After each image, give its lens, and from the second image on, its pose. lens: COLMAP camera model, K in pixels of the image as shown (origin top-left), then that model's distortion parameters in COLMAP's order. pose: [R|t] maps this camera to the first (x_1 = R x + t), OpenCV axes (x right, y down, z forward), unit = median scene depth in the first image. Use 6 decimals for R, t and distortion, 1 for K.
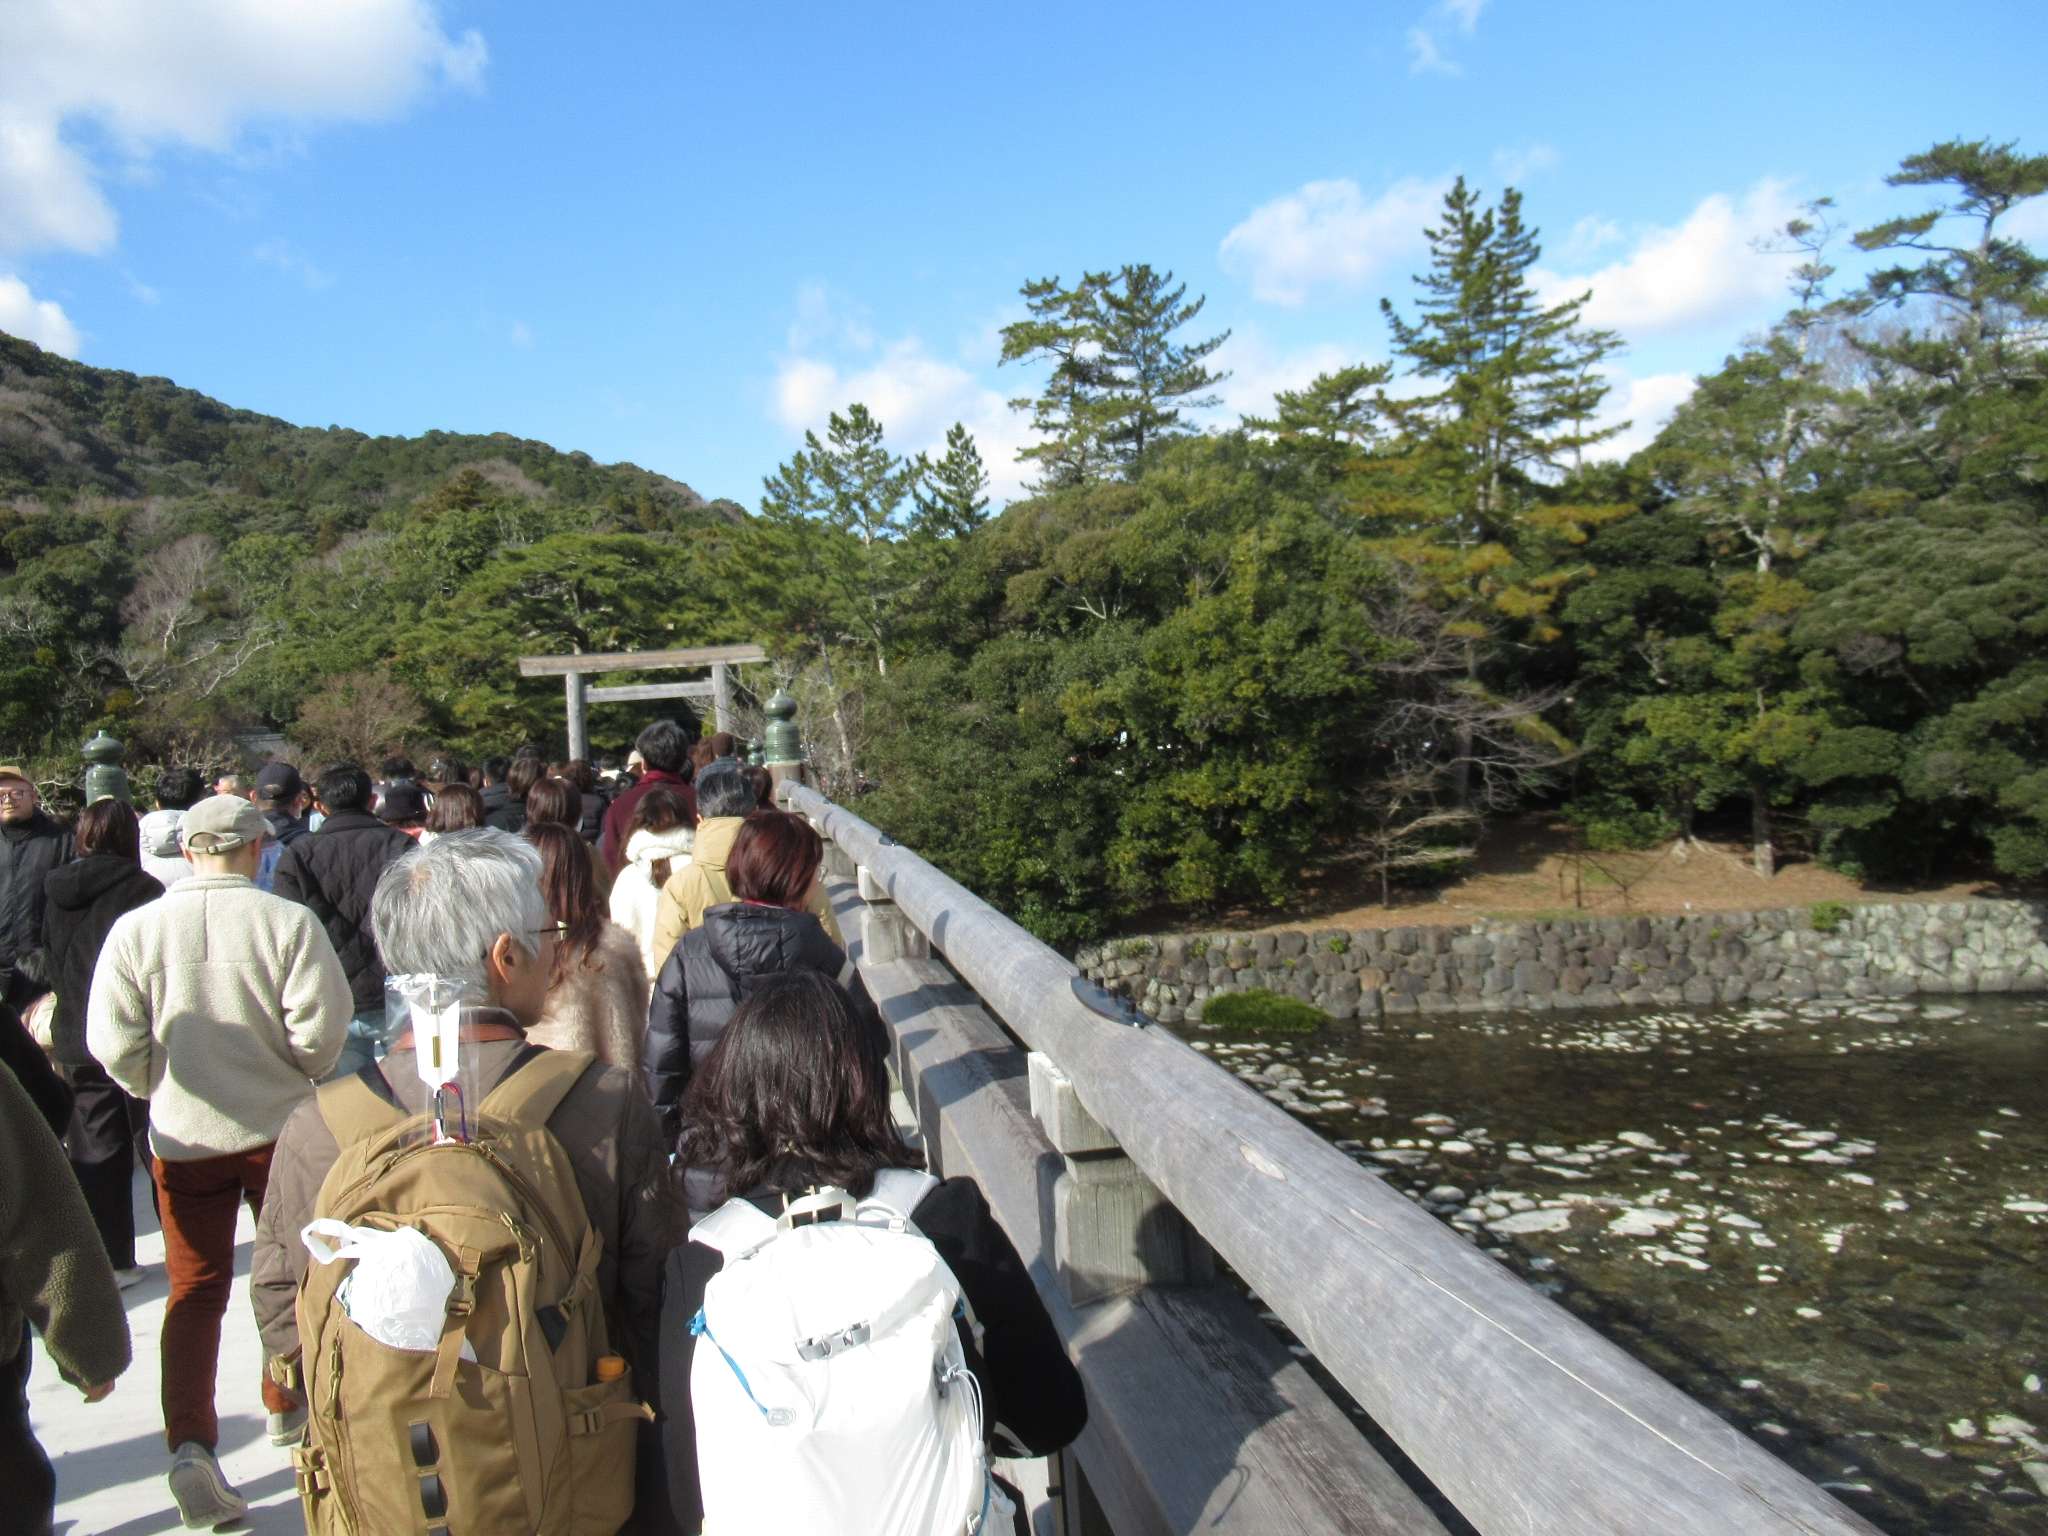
lens RADIAL K [[1547.7, 0, 1030.8], [0, 1547.7, 762.7], [0, 0, 1]] dist [-0.007543, 0.008228]
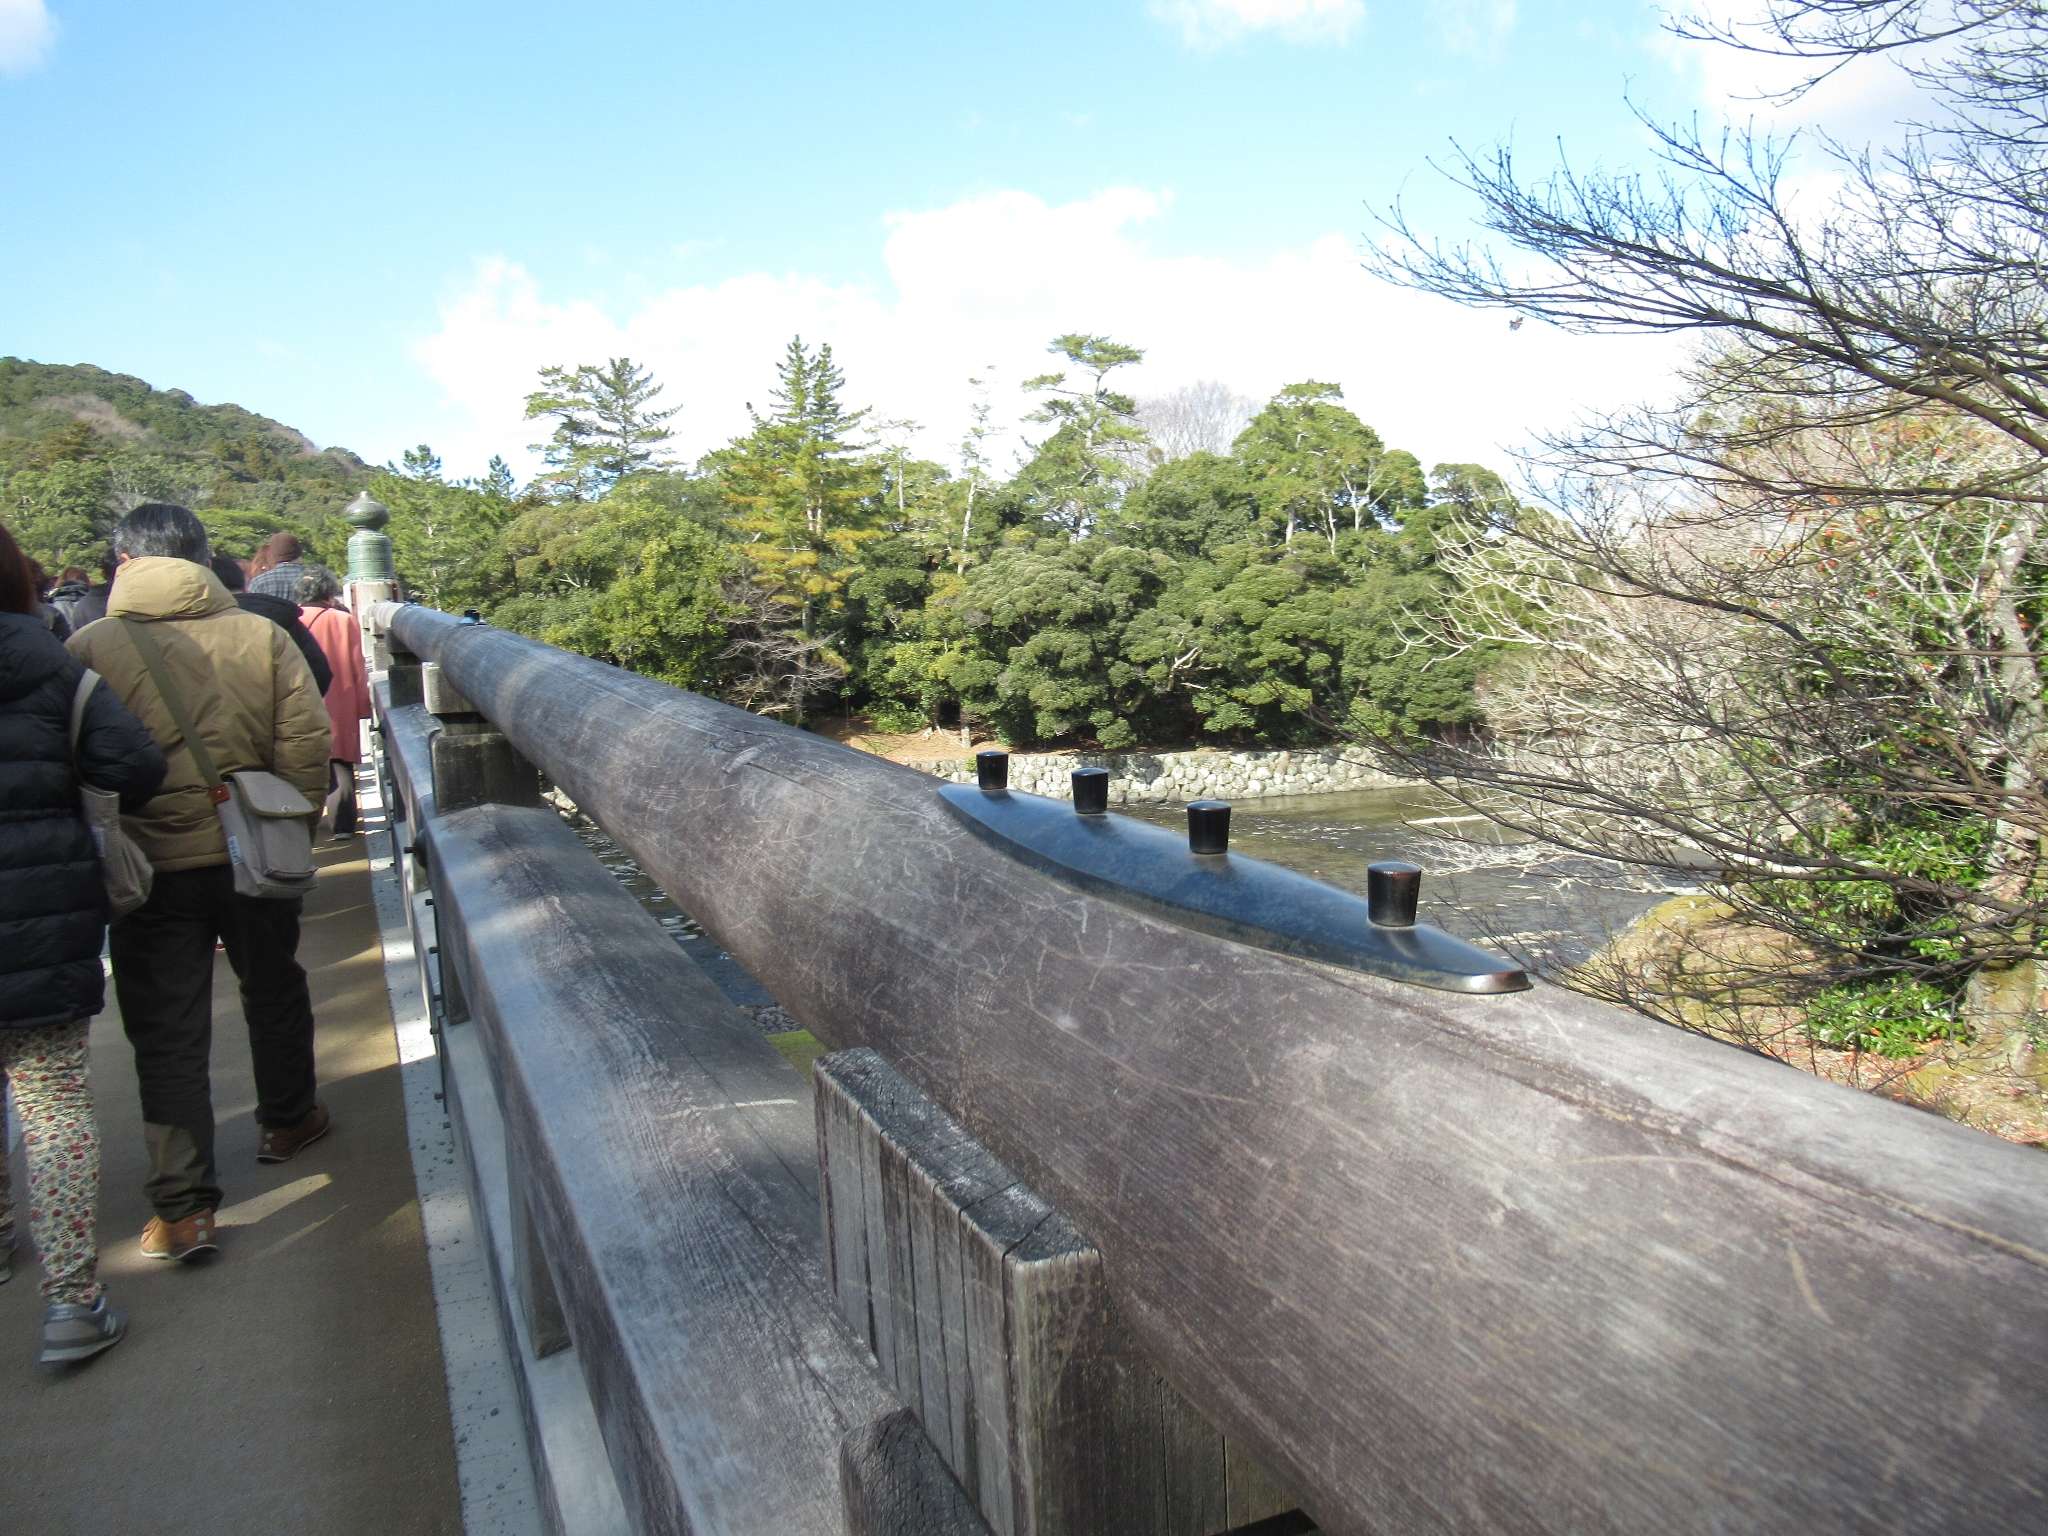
lens RADIAL K [[1547.7, 0, 1010.3], [0, 1547.7, 773.9], [0, 0, 1]] dist [-0.007543, 0.008228]
pose [[0.977102, 0.009538, 0.212558, 0.150290], [-0.015476, 0.999535, 0.026290, 0.056025], [-0.212208, -0.028977, 0.976795, -0.720329]]
